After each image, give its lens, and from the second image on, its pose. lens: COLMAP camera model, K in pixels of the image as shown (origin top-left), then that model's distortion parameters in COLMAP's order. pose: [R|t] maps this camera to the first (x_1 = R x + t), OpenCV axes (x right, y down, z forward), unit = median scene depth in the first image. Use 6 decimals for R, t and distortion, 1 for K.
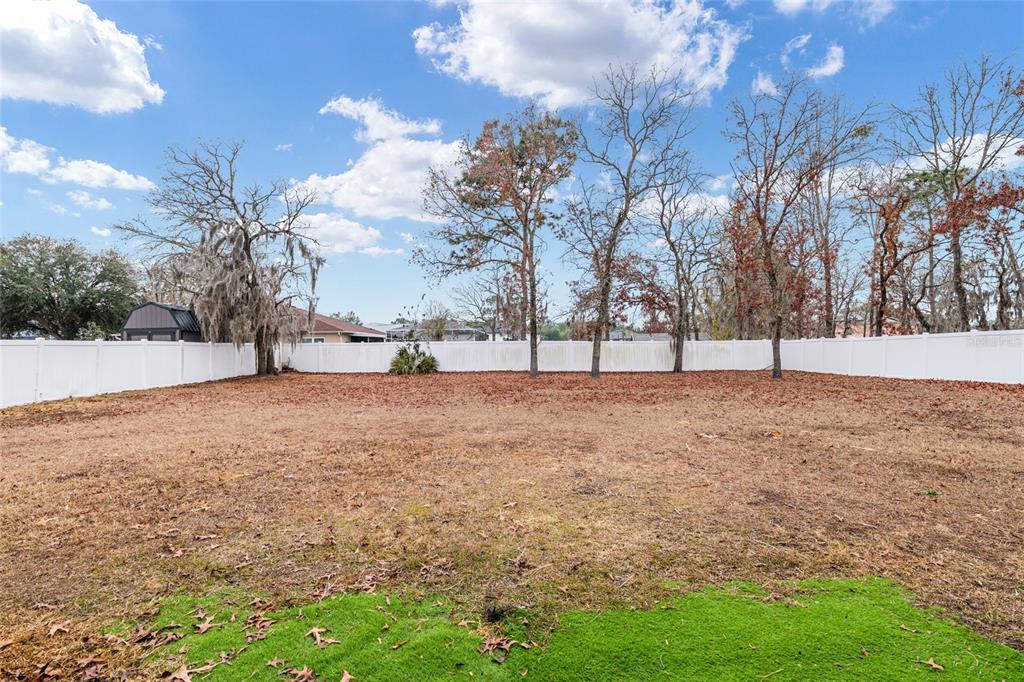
lens RADIAL K [[448.6, 0, 510.1], [0, 448.6, 345.2], [0, 0, 1]] dist [-0.004993, -0.000005]
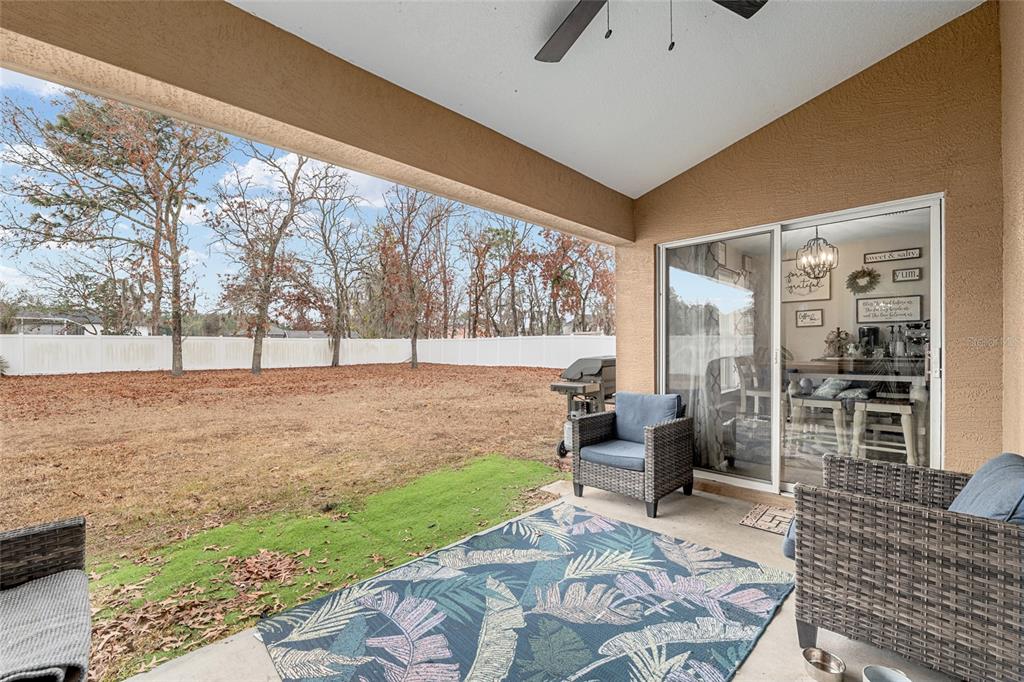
lens RADIAL K [[421.3, 0, 511.1], [0, 421.3, 344.9], [0, 0, 1]] dist [-0.007654, 0.000258]
pose [[0.706302, 0.005002, 0.707893, -0.067933], [-0.010550, 0.999938, 0.003461, -0.002756], [-0.707832, -0.009913, 0.706311, -0.061176]]
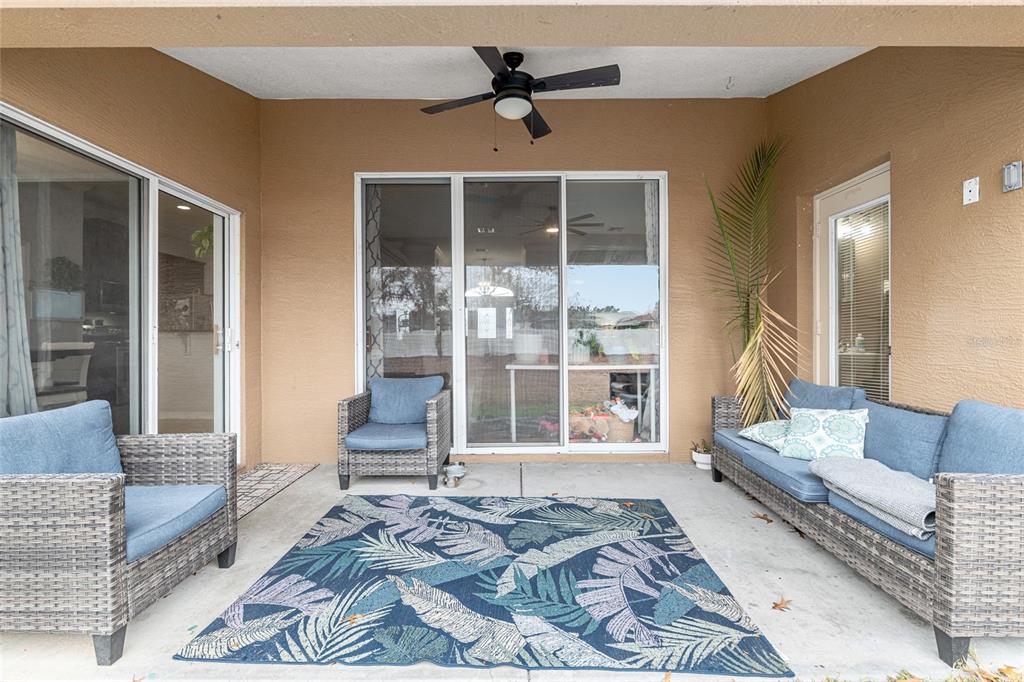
lens RADIAL K [[448.6, 0, 510.1], [0, 448.6, 345.2], [0, 0, 1]] dist [-0.004993, -0.000005]
pose [[-0.999927, 0.011858, 0.002164, 0.002130], [0.011854, 0.999928, -0.002023, 0.005503], [-0.002188, -0.001998, -0.999996, 0.112881]]
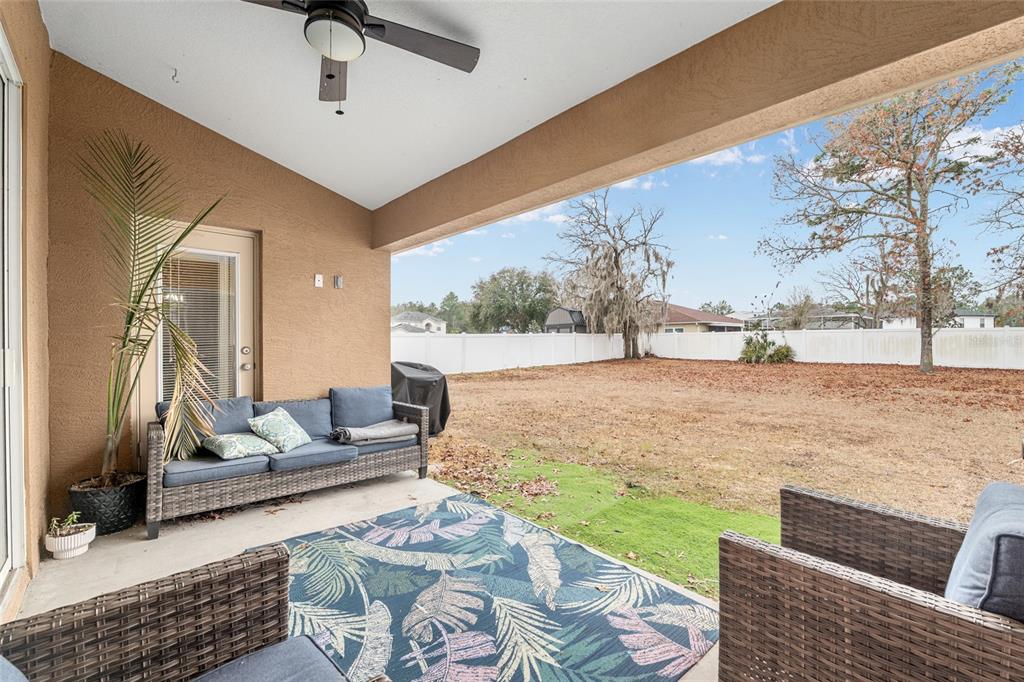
lens RADIAL K [[421.3, 0, 511.1], [0, 421.3, 344.9], [0, 0, 1]] dist [-0.007654, 0.000258]
pose [[0.682448, 0.012844, -0.730821, 0.092486], [0.007303, 0.999676, 0.024388, -0.004476], [0.730897, -0.021980, 0.682133, -0.058782]]
